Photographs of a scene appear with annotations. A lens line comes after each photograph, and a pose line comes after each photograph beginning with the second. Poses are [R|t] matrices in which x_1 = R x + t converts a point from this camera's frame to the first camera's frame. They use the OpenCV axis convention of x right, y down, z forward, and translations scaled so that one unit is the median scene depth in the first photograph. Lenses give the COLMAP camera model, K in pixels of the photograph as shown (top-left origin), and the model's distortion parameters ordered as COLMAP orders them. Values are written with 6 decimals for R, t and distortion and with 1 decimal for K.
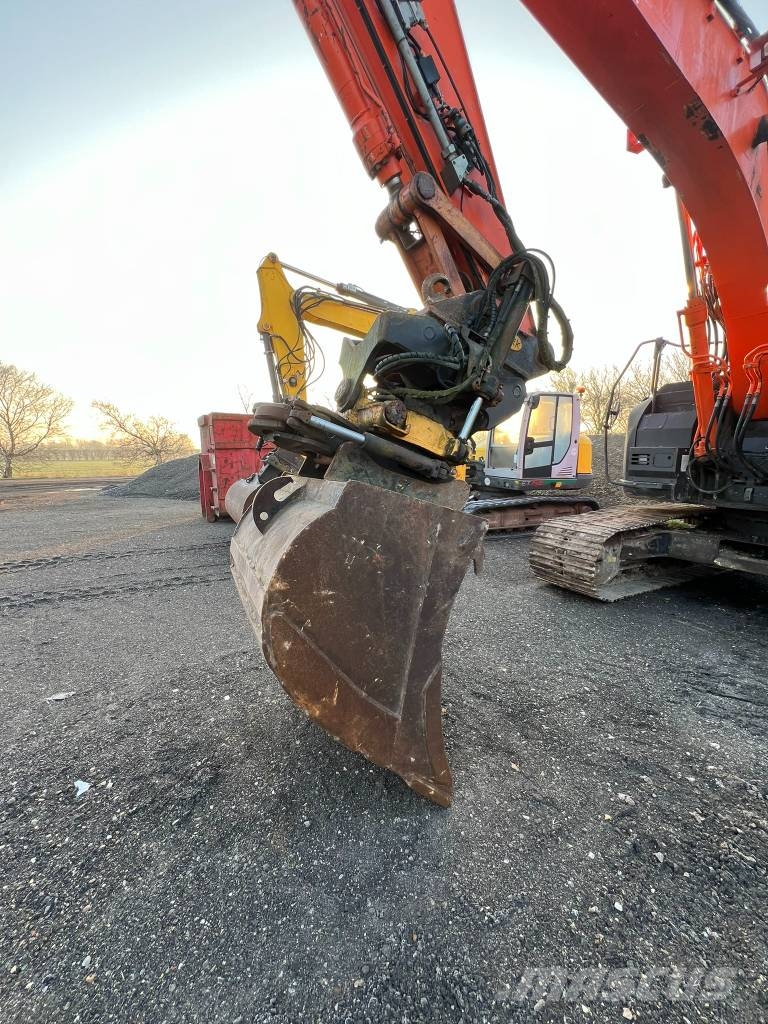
lens RADIAL K [[407.0, 0, 387.2], [0, 407.0, 508.8], [0, 0, 1]] dist [-0.000489, -0.000218]
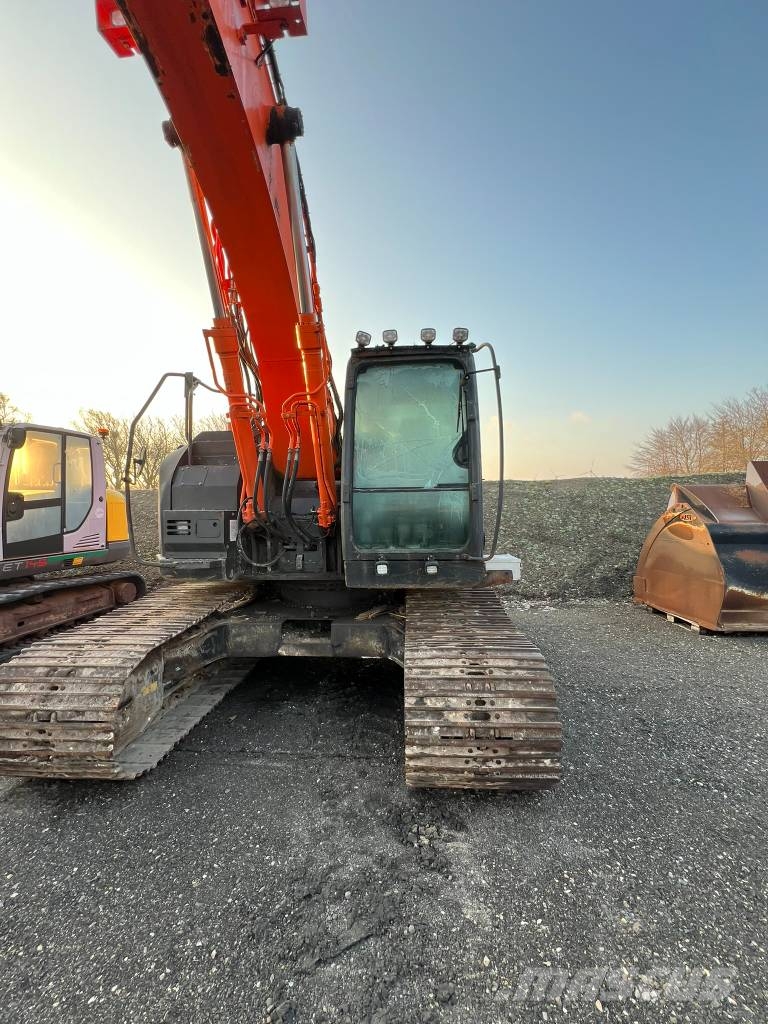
lens RADIAL K [[407.0, 0, 386.7], [0, 407.0, 507.8], [0, 0, 1]] dist [-0.000489, -0.000218]
pose [[0.545709, -0.018414, 0.837772, 0.221863], [0.130654, 0.989402, -0.063359, -0.062178], [-0.827726, 0.144033, 0.542331, 0.304147]]
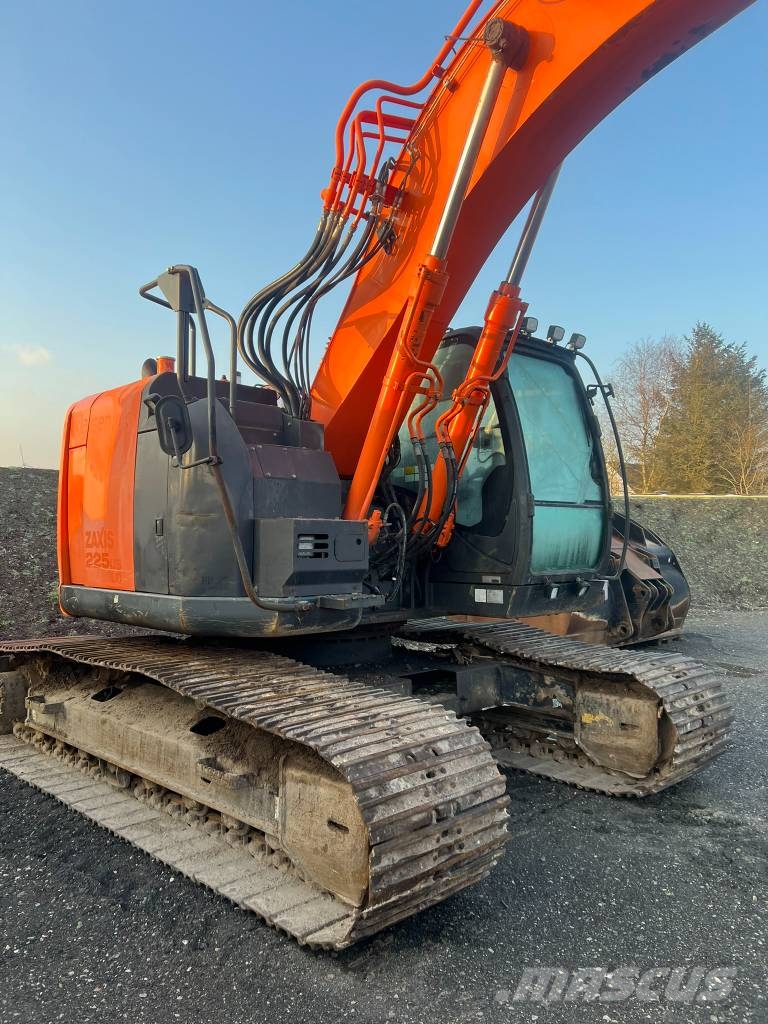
lens RADIAL K [[770.0, 0, 379.0], [0, 770.0, 514.1], [0, 0, 1]] dist [0.037822, -0.013906]
pose [[-0.251977, -0.001344, 0.967732, -0.202681], [0.110411, 0.993429, 0.030128, -0.169996], [-0.961414, 0.114440, -0.250173, 1.111357]]
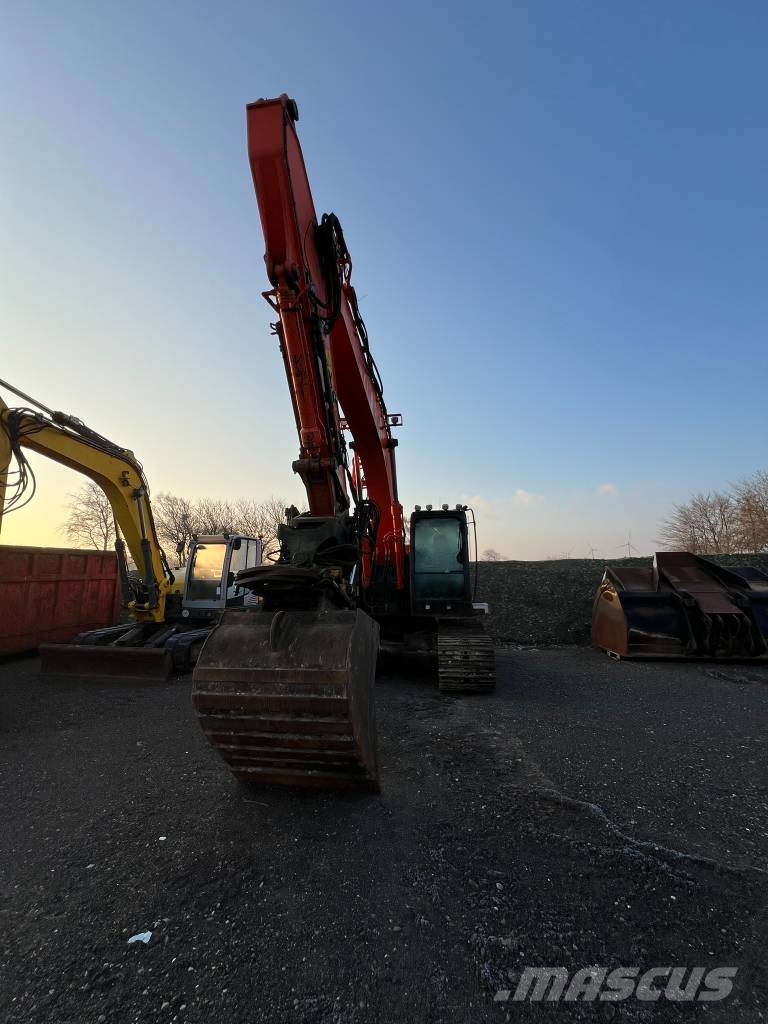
lens RADIAL K [[407.0, 0, 386.8], [0, 407.0, 508.5], [0, 0, 1]] dist [-0.000489, -0.000218]
pose [[0.606511, 0.124447, 0.785275, -0.529887], [0.121508, 0.961564, -0.246231, -0.009891], [-0.785735, 0.244759, 0.568078, -0.133423]]
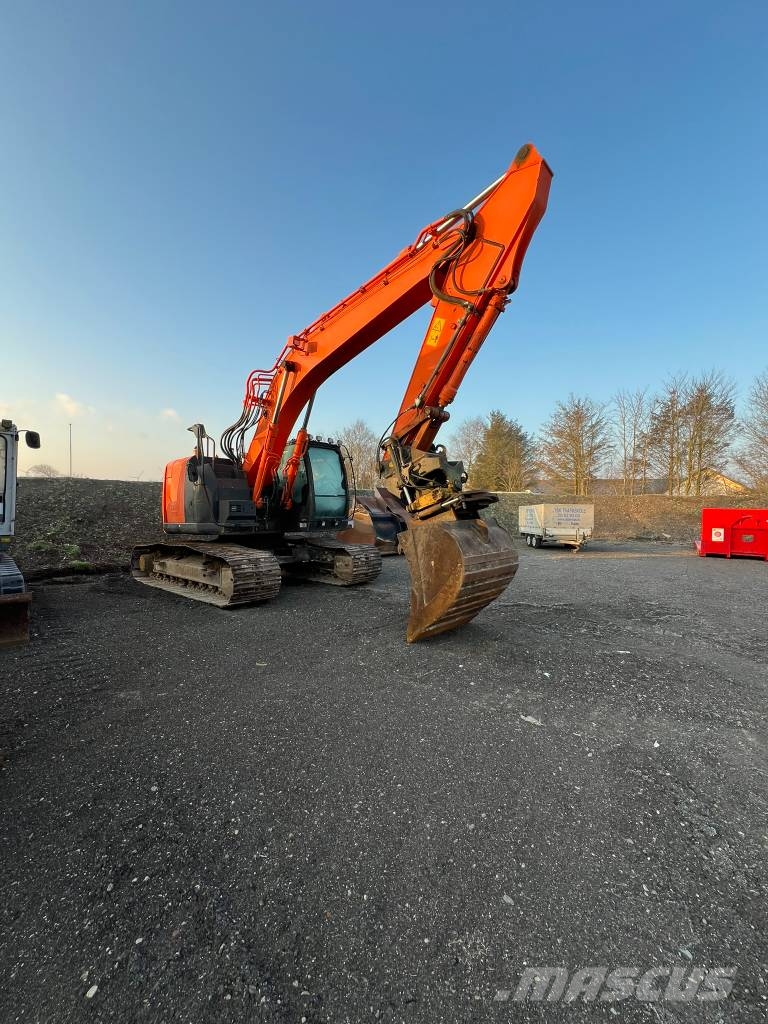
lens RADIAL K [[407.0, 0, 388.4], [0, 407.0, 508.4], [0, 0, 1]] dist [-0.000489, -0.000218]
pose [[-0.320585, -0.015359, 0.947095, -0.974134], [0.110783, 0.992399, 0.053593, -0.136752], [-0.940719, 0.122103, -0.316447, 0.923532]]
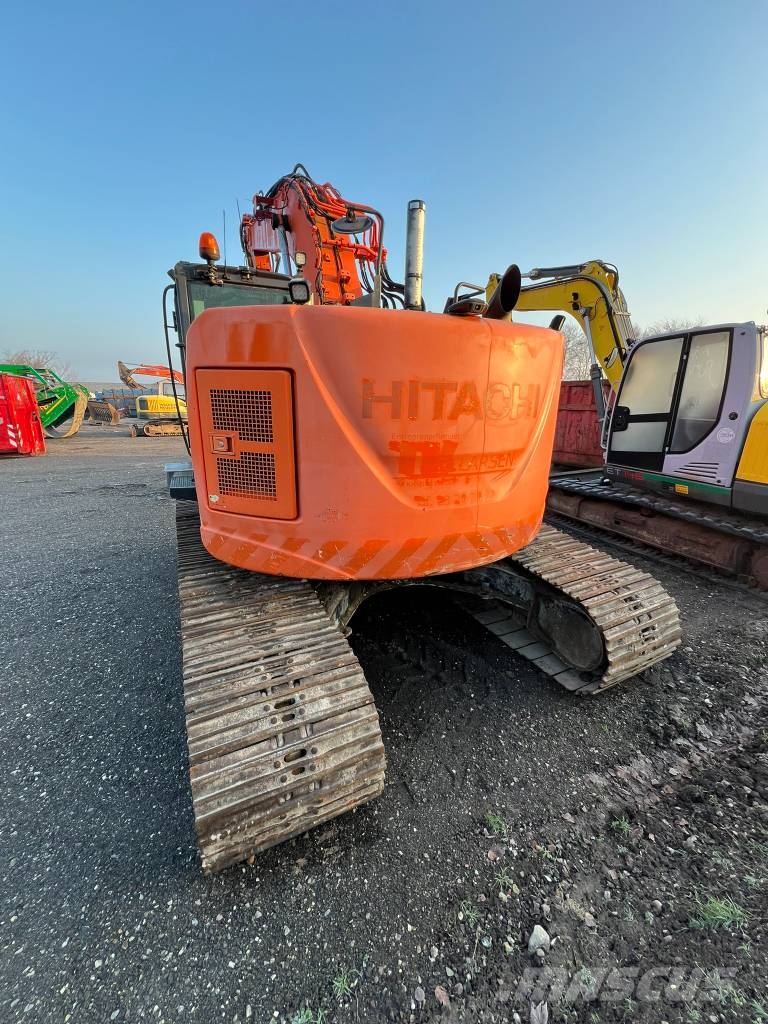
lens RADIAL K [[407.0, 0, 385.1], [0, 407.0, 509.1], [0, 0, 1]] dist [-0.000489, -0.000218]
pose [[-0.051395, 0.262855, -0.963466, 1.744251], [-0.146906, 0.952256, 0.267633, -0.215346], [0.987814, 0.155294, -0.010326, 0.996434]]
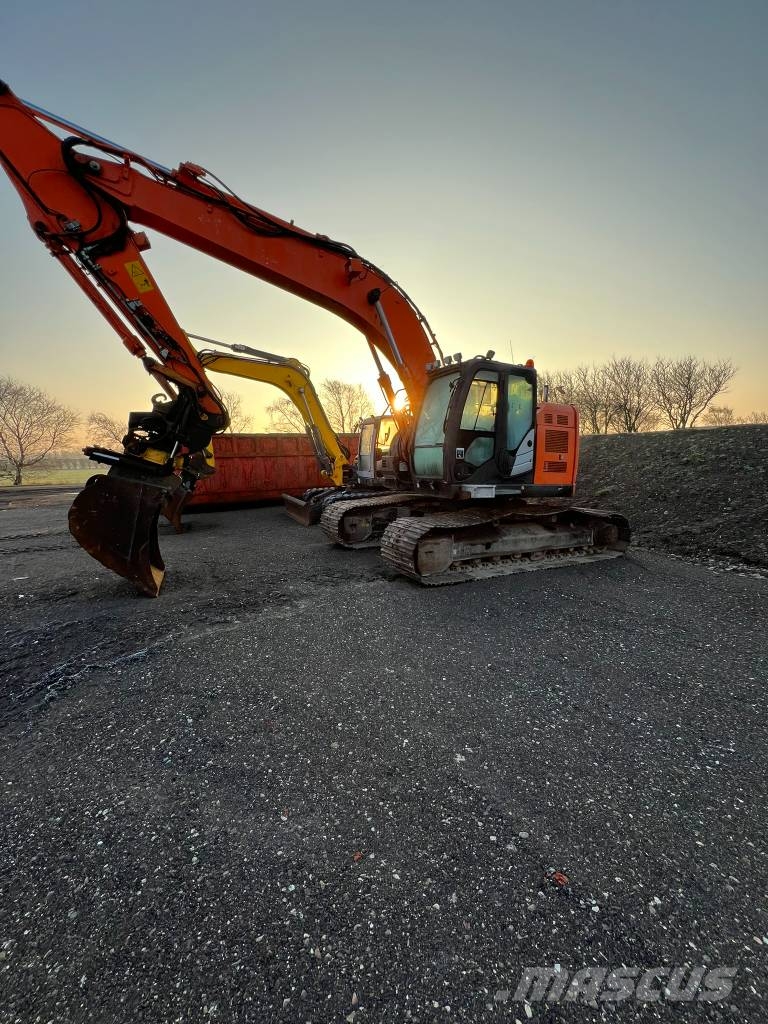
lens RADIAL K [[407.0, 0, 387.4], [0, 407.0, 508.5], [0, 0, 1]] dist [-0.000489, -0.000218]
pose [[0.999725, -0.010208, -0.021112, 0.650282], [0.009953, 0.999877, -0.012135, 0.075572], [0.021234, 0.011922, 0.999703, -0.611540]]
